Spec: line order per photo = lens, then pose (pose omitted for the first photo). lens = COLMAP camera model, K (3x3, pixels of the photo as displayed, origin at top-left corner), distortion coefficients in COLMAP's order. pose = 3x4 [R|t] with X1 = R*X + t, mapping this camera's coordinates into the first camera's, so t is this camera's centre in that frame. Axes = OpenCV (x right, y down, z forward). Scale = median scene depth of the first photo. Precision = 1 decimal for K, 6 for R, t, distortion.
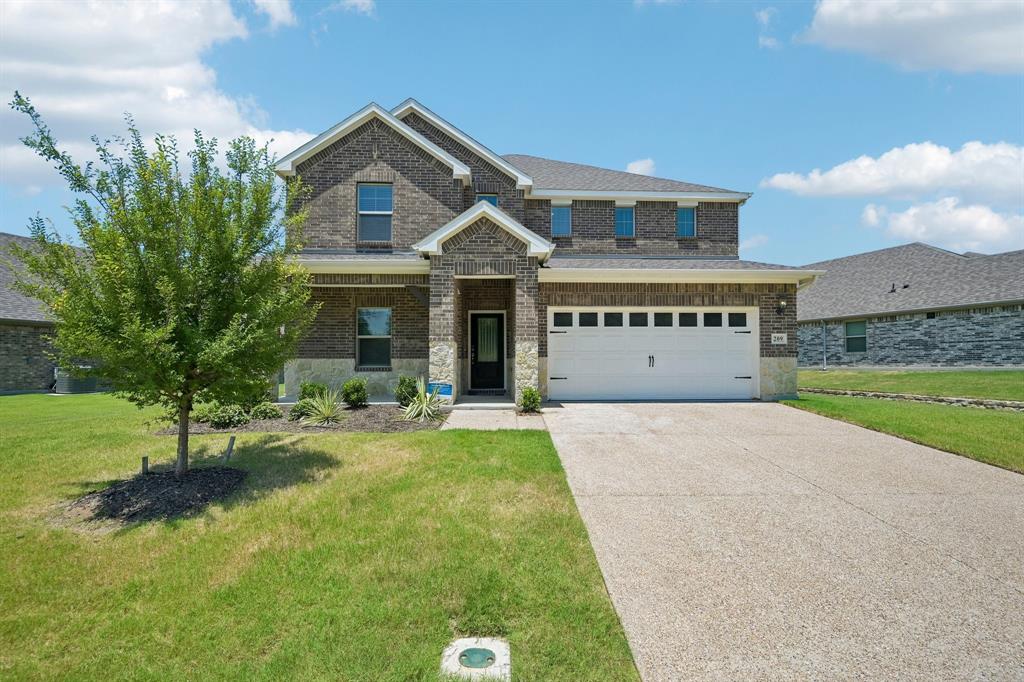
lens RADIAL K [[404.2, 0, 510.3], [0, 404.2, 348.9], [0, 0, 1]] dist [-0.004119, 0.000203]
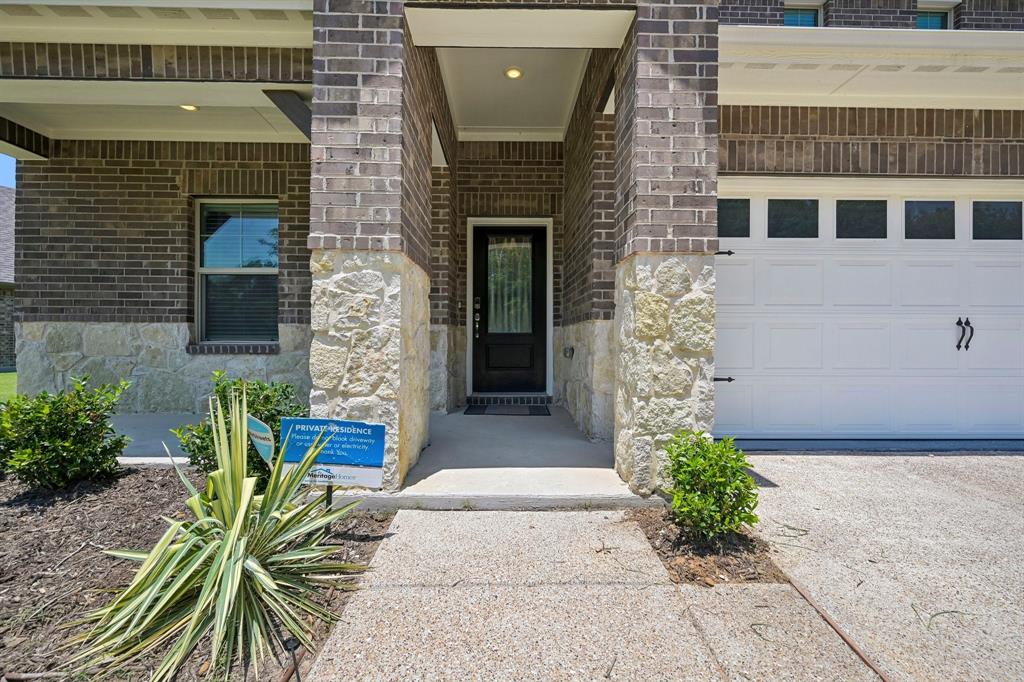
lens RADIAL K [[434.7, 0, 511.1], [0, 434.7, 338.4], [0, 0, 1]] dist [0.004823, 0.000178]
pose [[0.999764, 0.007300, -0.020479, -0.052417], [-0.006519, 0.999259, 0.037934, 0.022293], [0.020741, -0.037792, 0.999070, 0.603261]]
